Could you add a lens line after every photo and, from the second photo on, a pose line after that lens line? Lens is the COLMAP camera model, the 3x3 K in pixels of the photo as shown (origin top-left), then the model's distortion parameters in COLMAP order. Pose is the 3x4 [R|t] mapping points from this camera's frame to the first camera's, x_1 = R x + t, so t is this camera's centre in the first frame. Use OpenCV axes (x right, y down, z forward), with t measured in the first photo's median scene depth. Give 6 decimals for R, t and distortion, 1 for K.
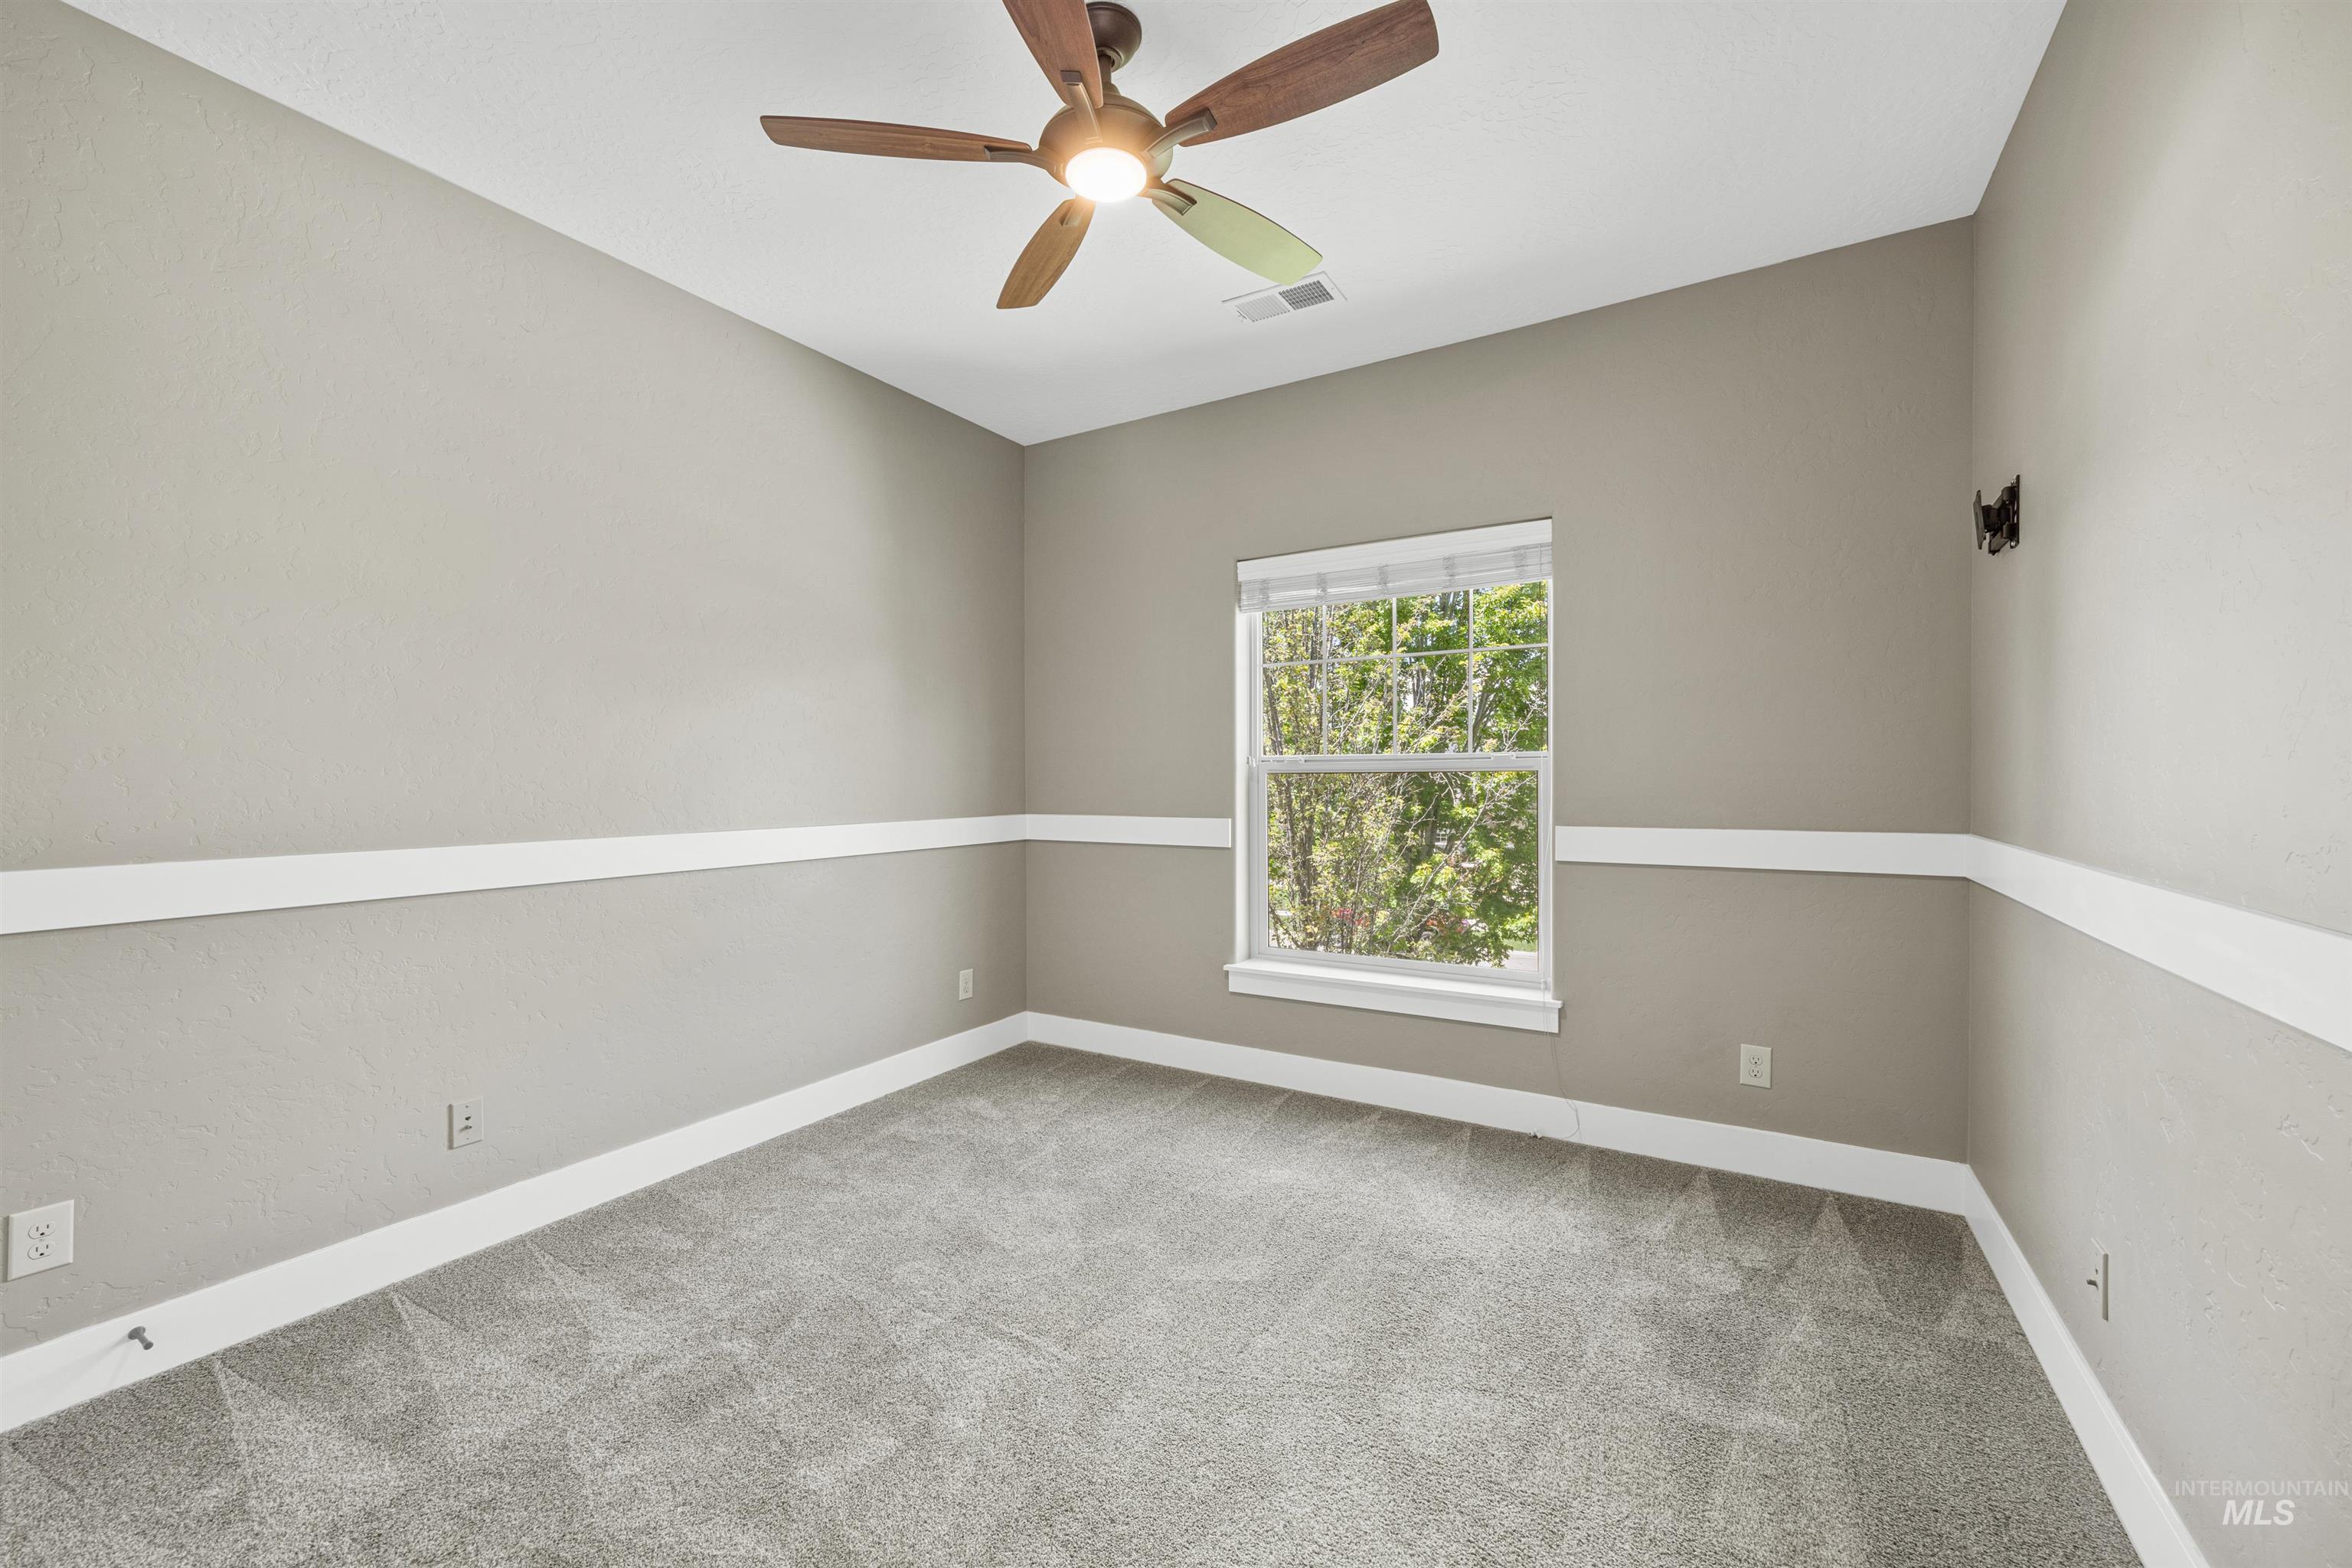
lens RADIAL K [[899.2, 0, 1176.0], [0, 899.2, 784.0], [0, 0, 1]] dist [0.000157, 0.000019]
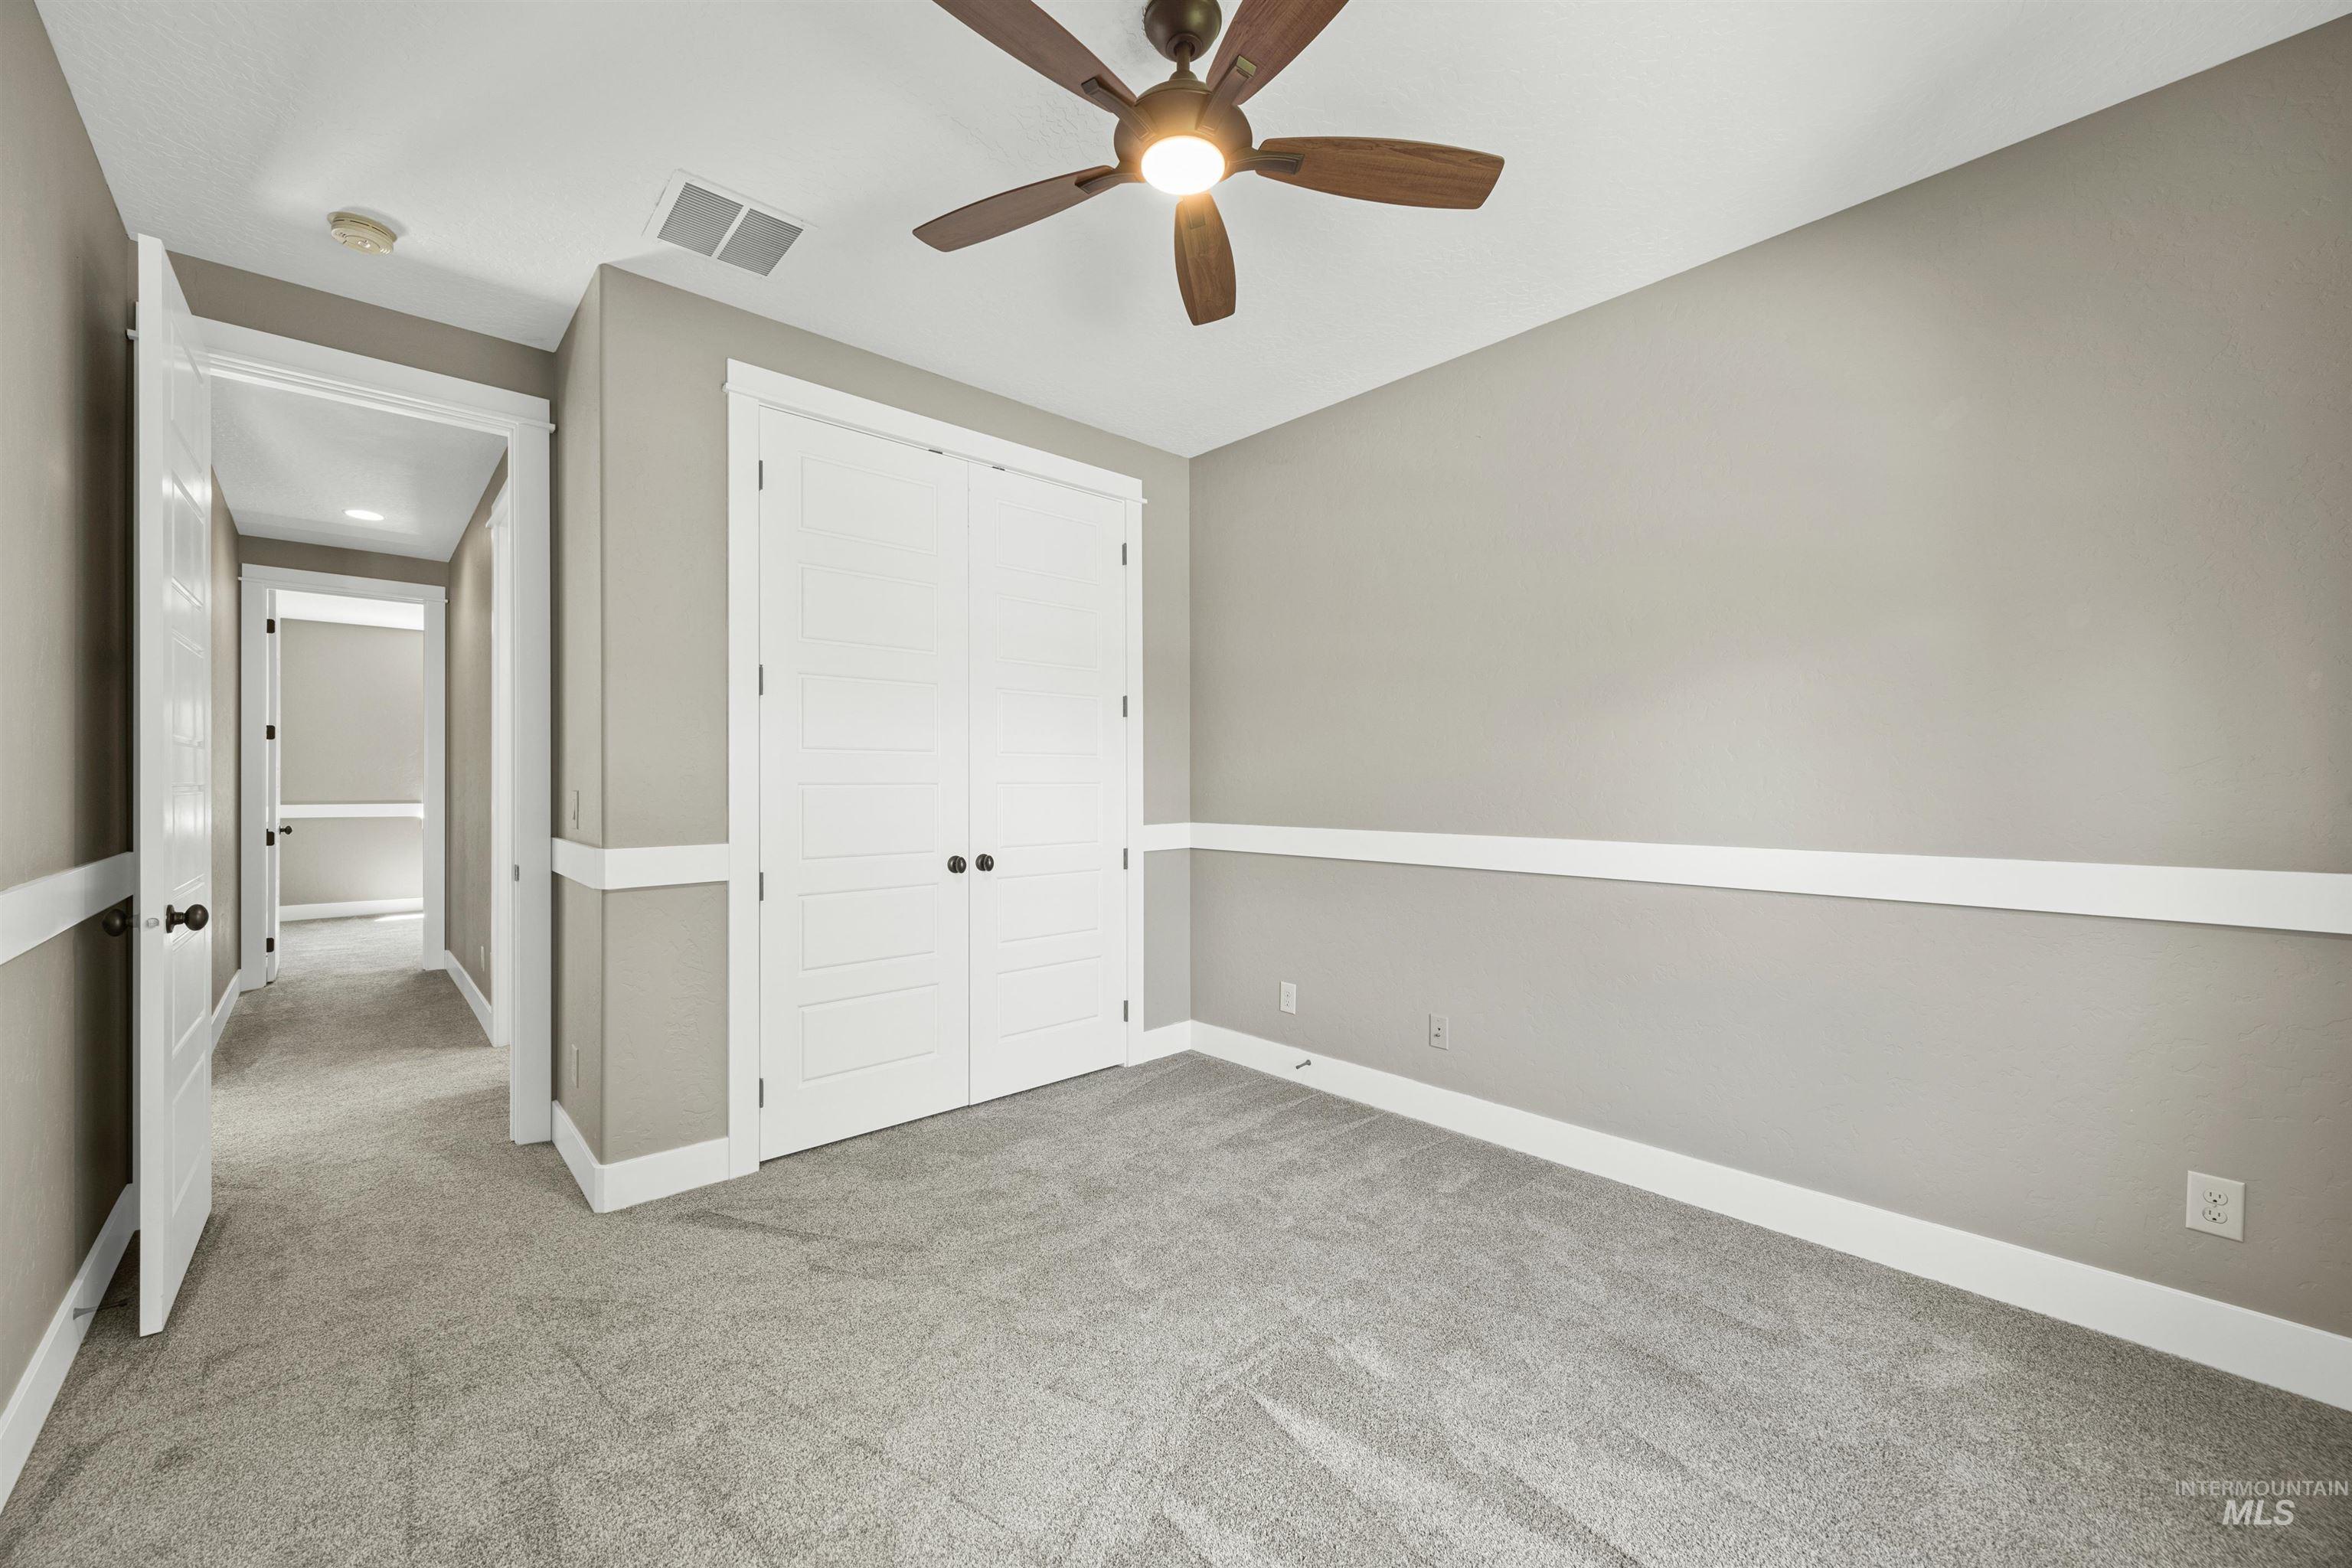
lens RADIAL K [[899.2, 0, 1176.0], [0, 899.2, 784.0], [0, 0, 1]] dist [0.000157, 0.000019]
pose [[-0.278490, 0.002261, -0.960437, 0.744910], [-0.000846, 0.999996, 0.002600, -0.014300], [0.960439, 0.001537, -0.278487, 1.113288]]
